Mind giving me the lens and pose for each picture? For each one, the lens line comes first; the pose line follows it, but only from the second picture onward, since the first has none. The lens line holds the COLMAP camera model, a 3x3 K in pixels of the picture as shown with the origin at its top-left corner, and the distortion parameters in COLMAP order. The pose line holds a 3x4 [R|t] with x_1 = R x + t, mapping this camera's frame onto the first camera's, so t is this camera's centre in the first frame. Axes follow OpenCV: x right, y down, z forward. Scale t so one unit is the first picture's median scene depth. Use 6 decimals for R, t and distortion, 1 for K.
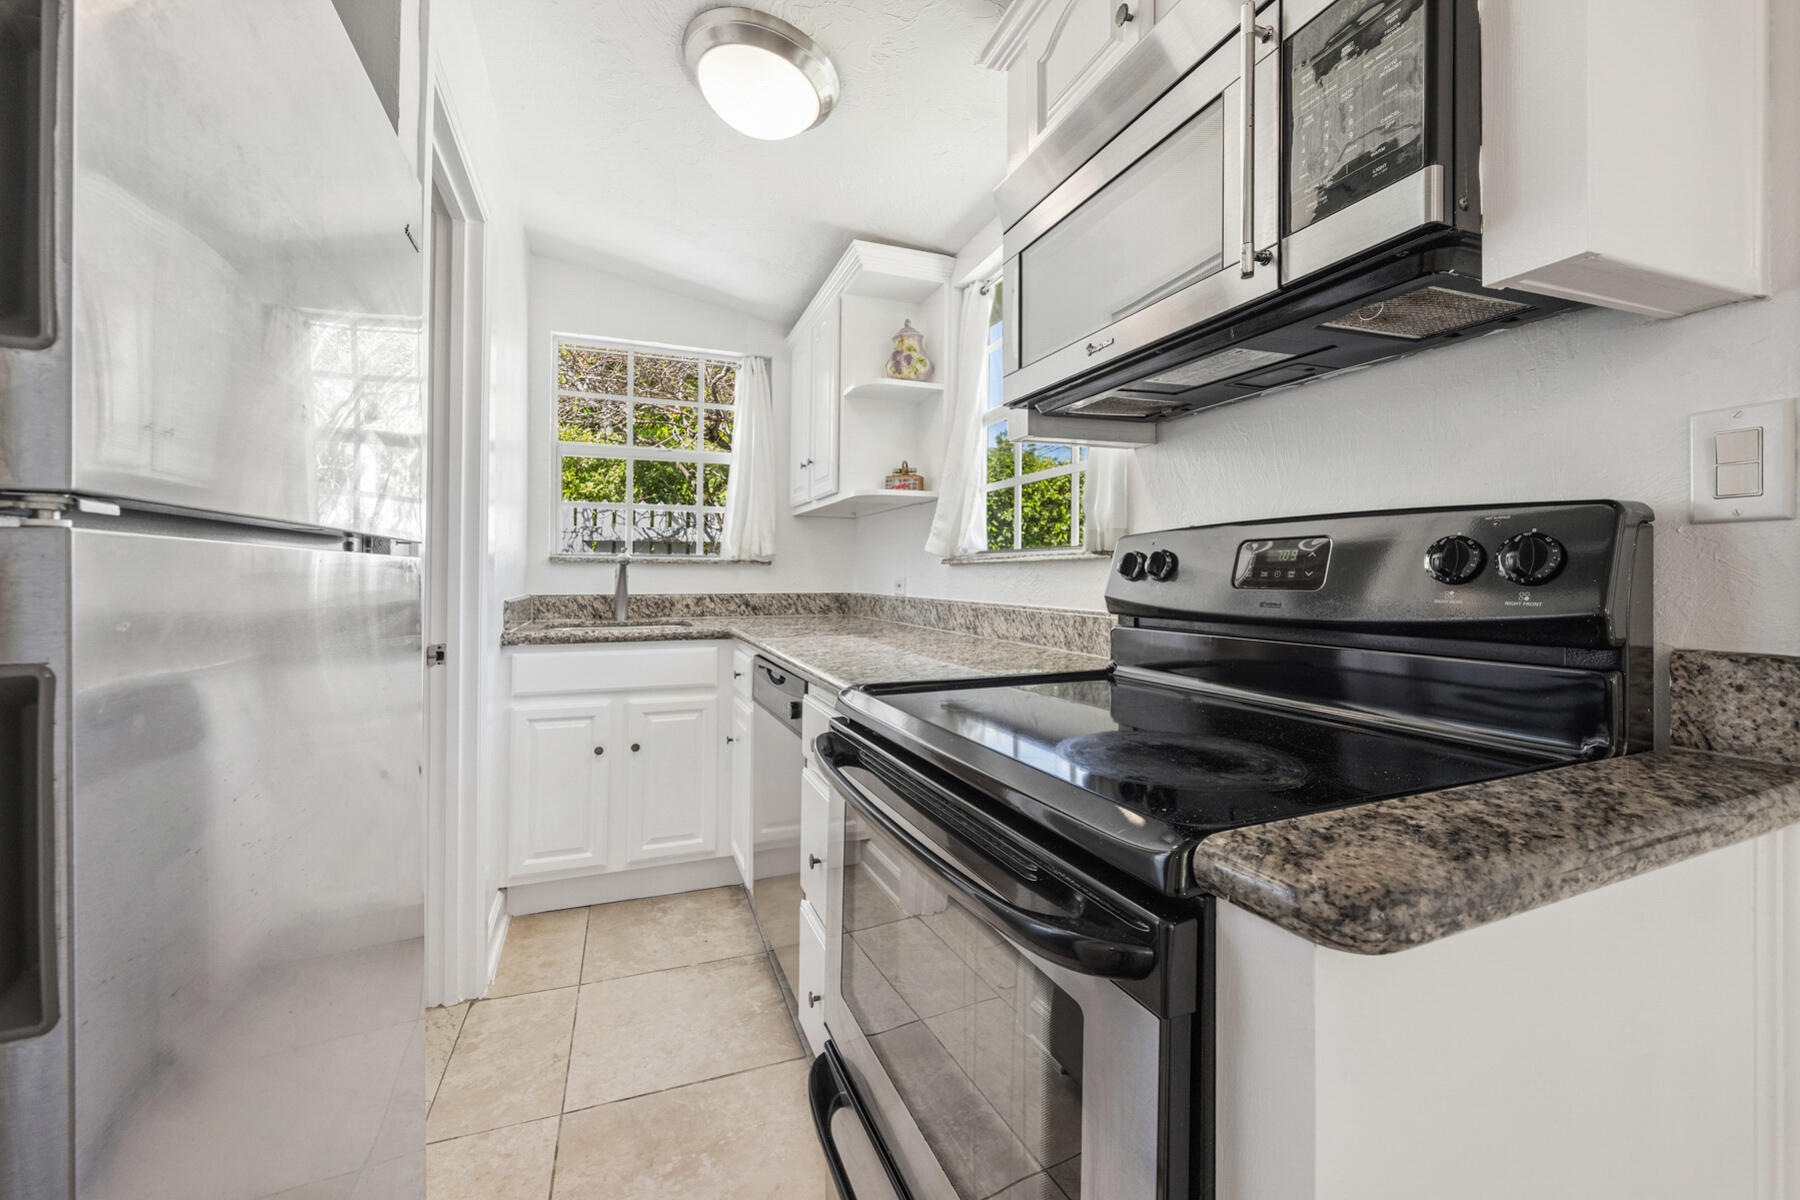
lens RADIAL K [[703.1, 0, 905.4], [0, 703.1, 572.8], [0, 0, 1]] dist [-0.000413, 0.000088]
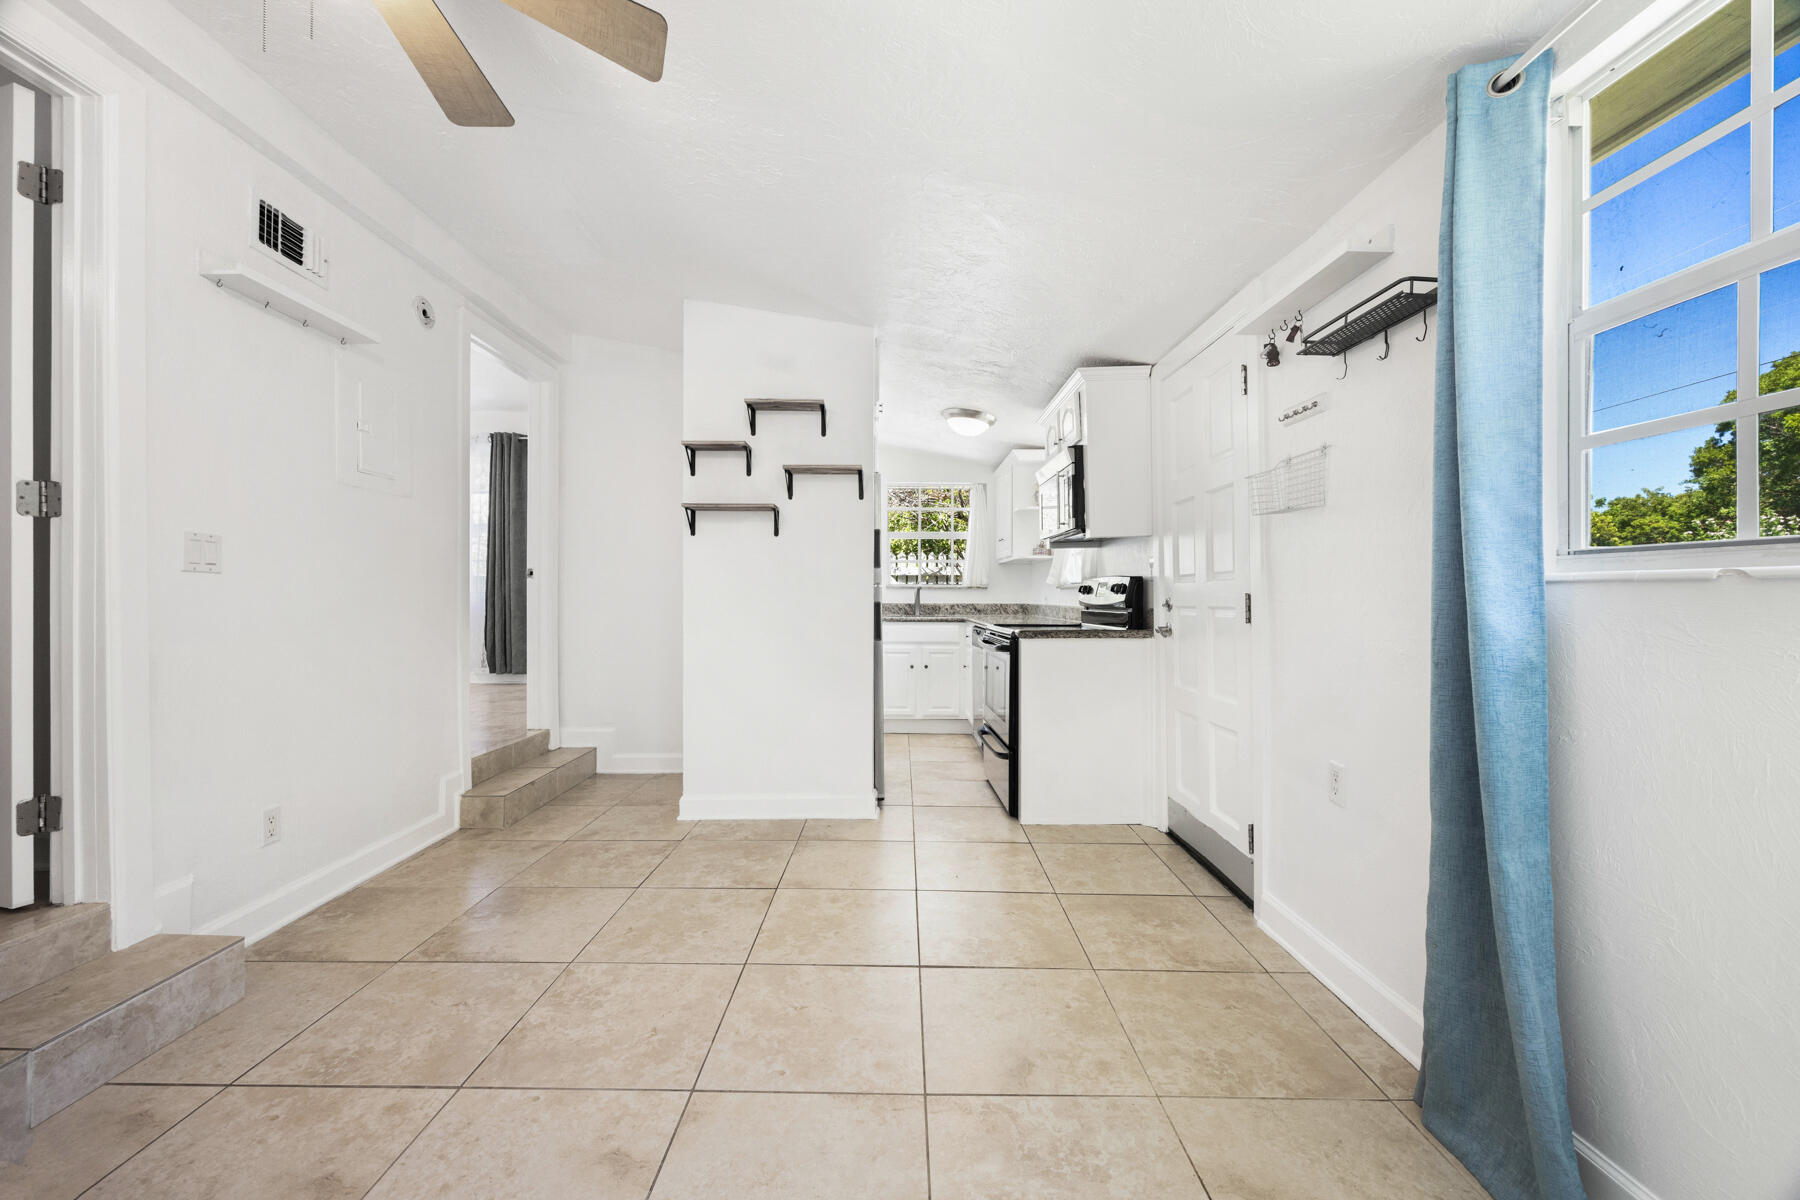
lens RADIAL K [[697.1, 0, 896.3], [0, 697.1, 588.9], [0, 0, 1]] dist [-0.004090, 0.000407]
pose [[0.931336, -0.005824, -0.364115, 0.364419], [0.003419, 0.999968, -0.007251, 0.002611], [0.364145, 0.005508, 0.931326, -1.176326]]
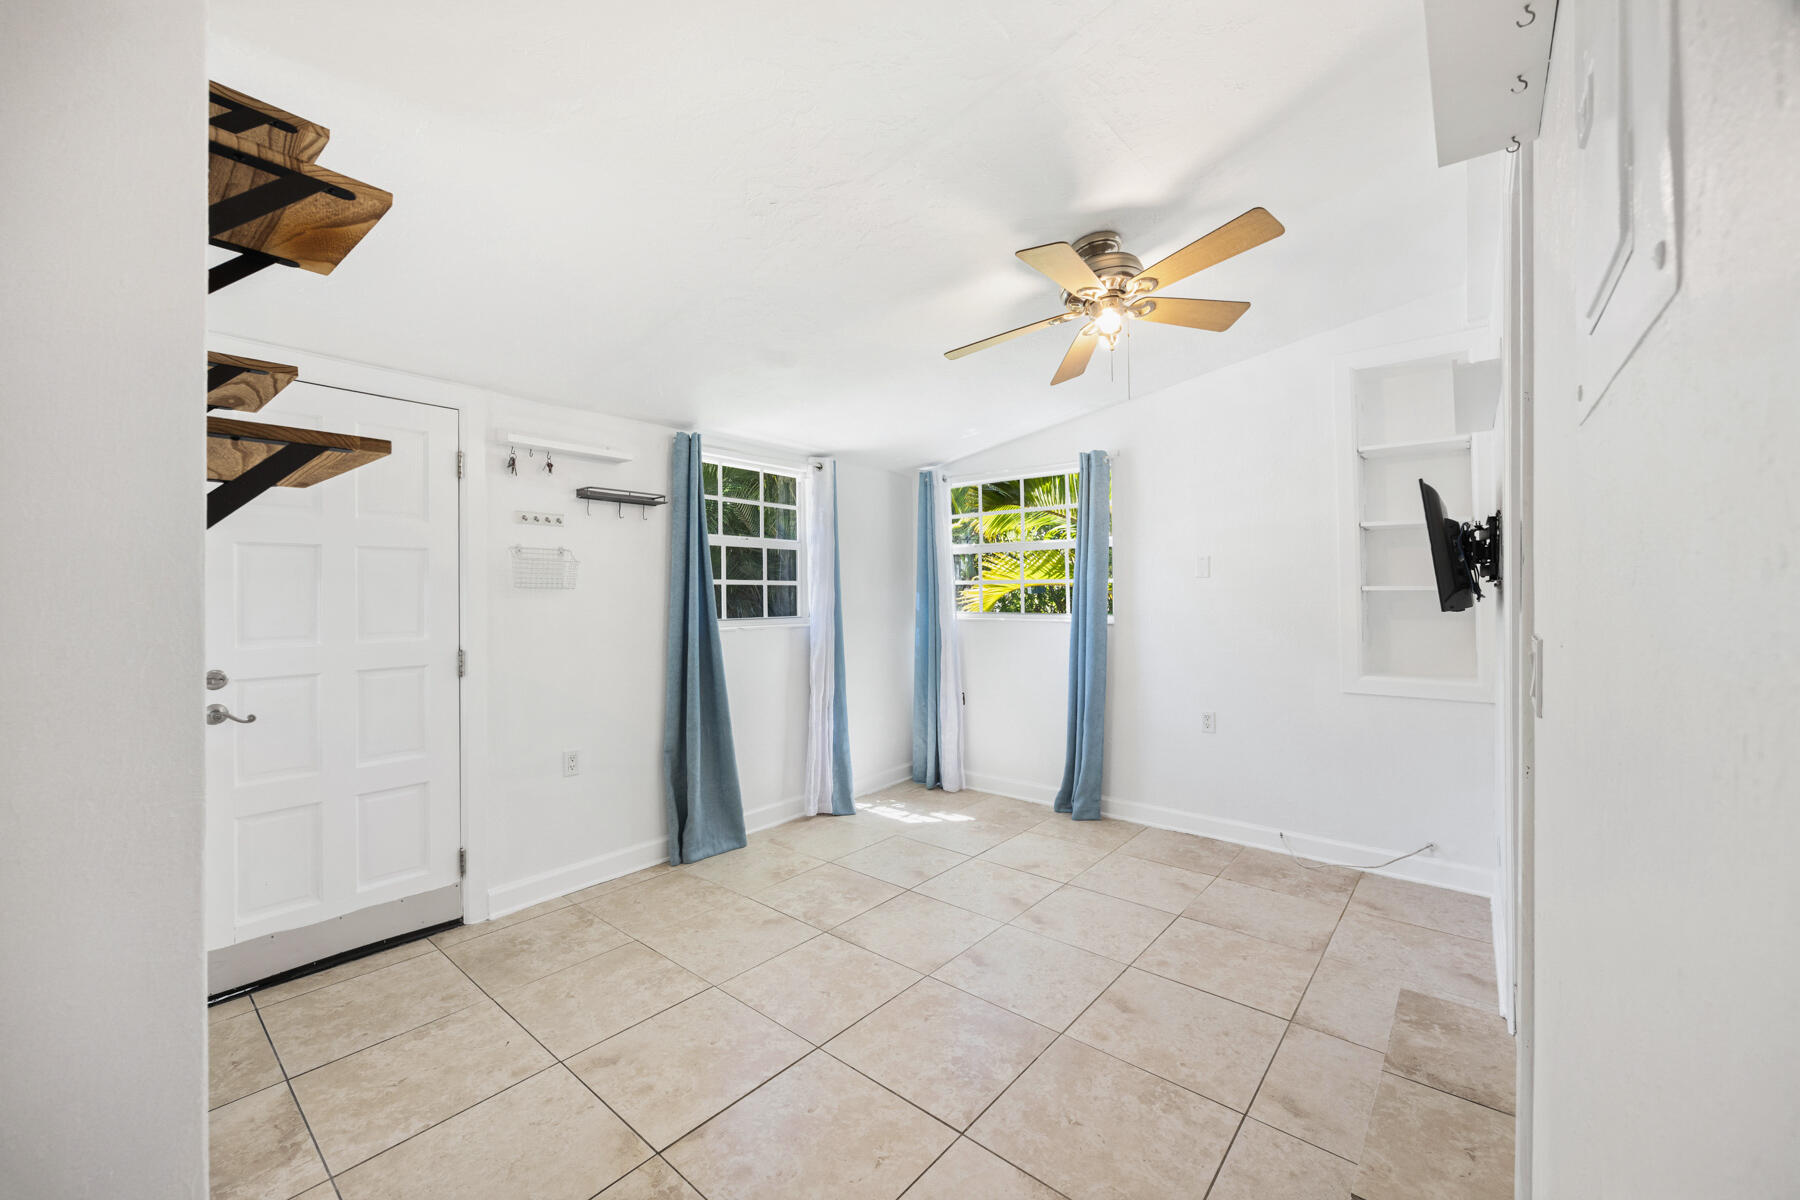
lens RADIAL K [[706.4, 0, 915.3], [0, 706.4, 593.5], [0, 0, 1]] dist [-0.005813, 0.000004]
pose [[-0.499248, -0.006559, 0.866434, -0.894932], [-0.003009, 0.999978, 0.005836, -0.100252], [-0.866454, 0.000306, -0.499257, -0.141311]]
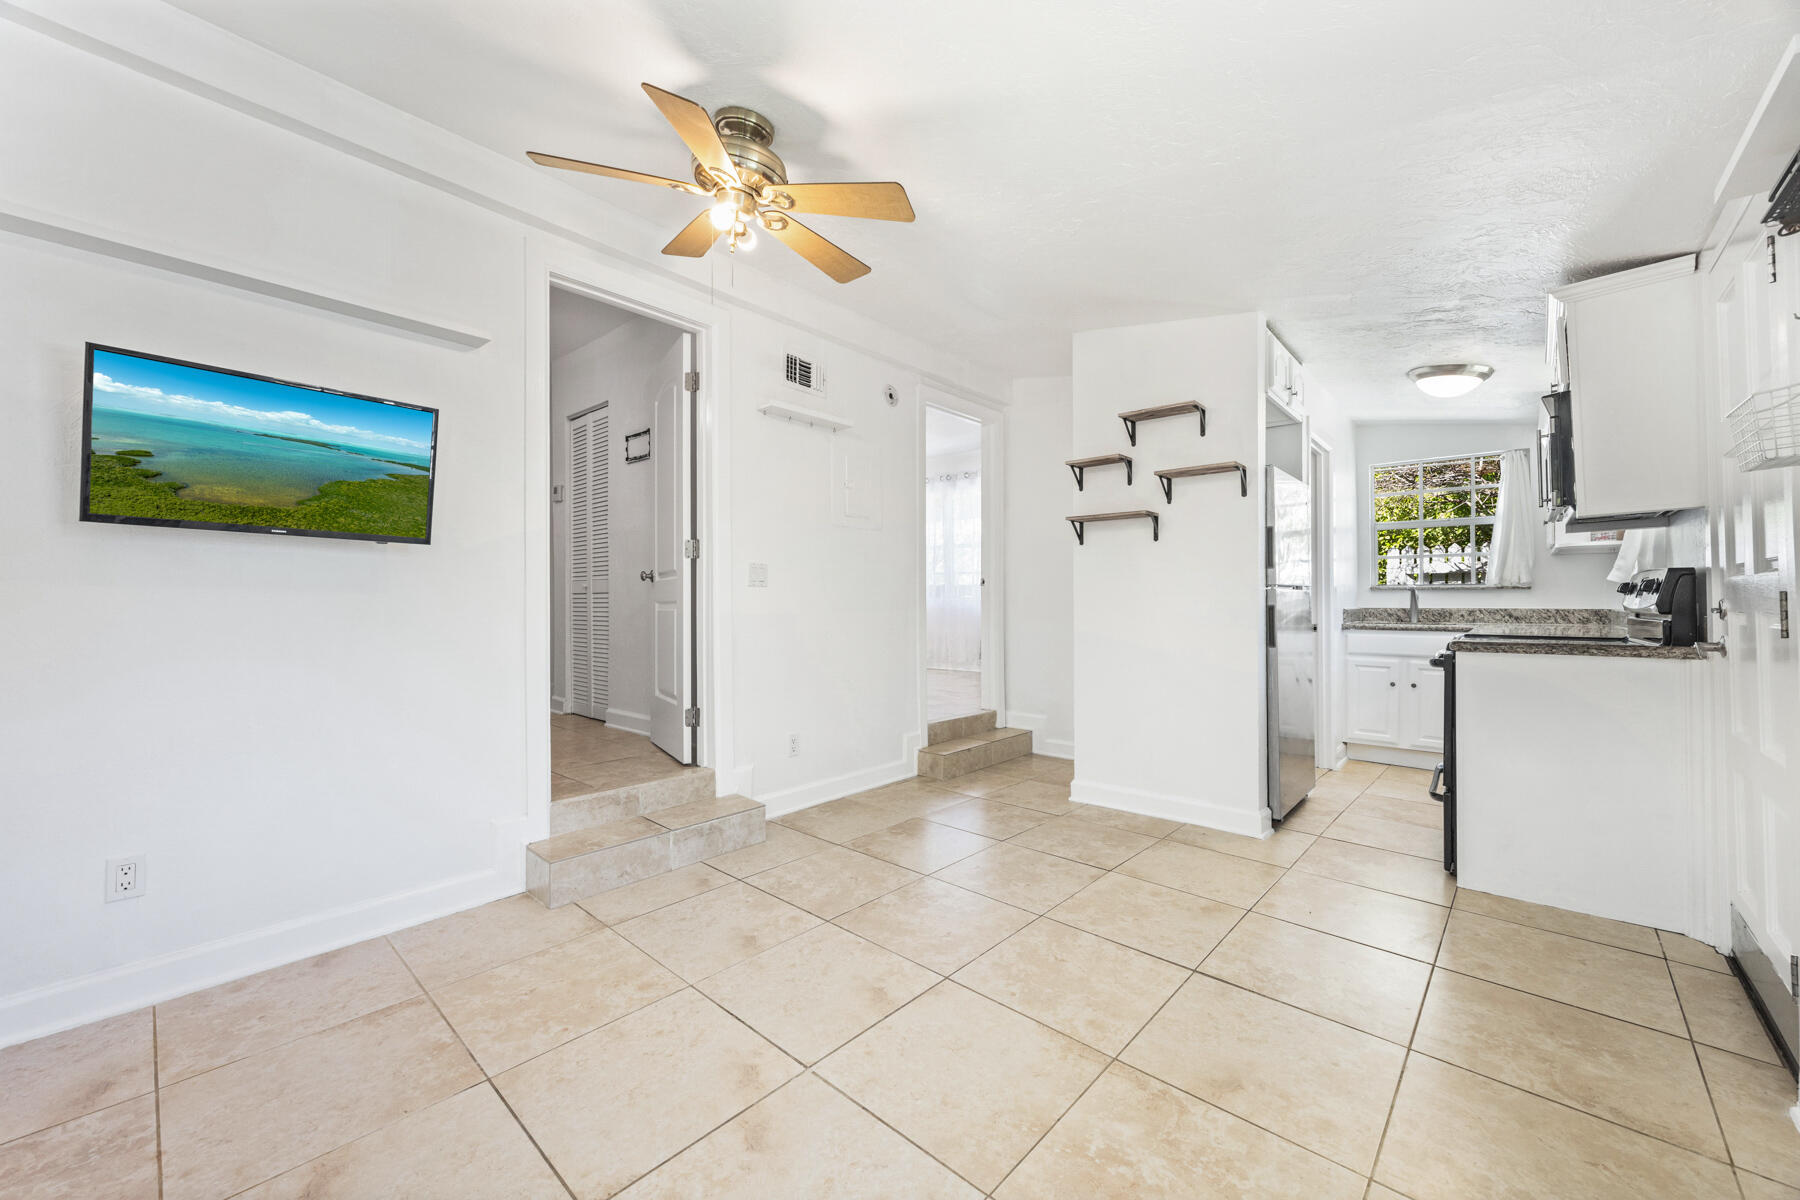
lens RADIAL K [[697.1, 0, 896.3], [0, 697.1, 588.9], [0, 0, 1]] dist [-0.004090, 0.000407]
pose [[0.440376, -0.019808, -0.897595, 0.680274], [0.007437, 0.999803, -0.018415, 0.006864], [0.897783, 0.001434, 0.440436, -1.071503]]
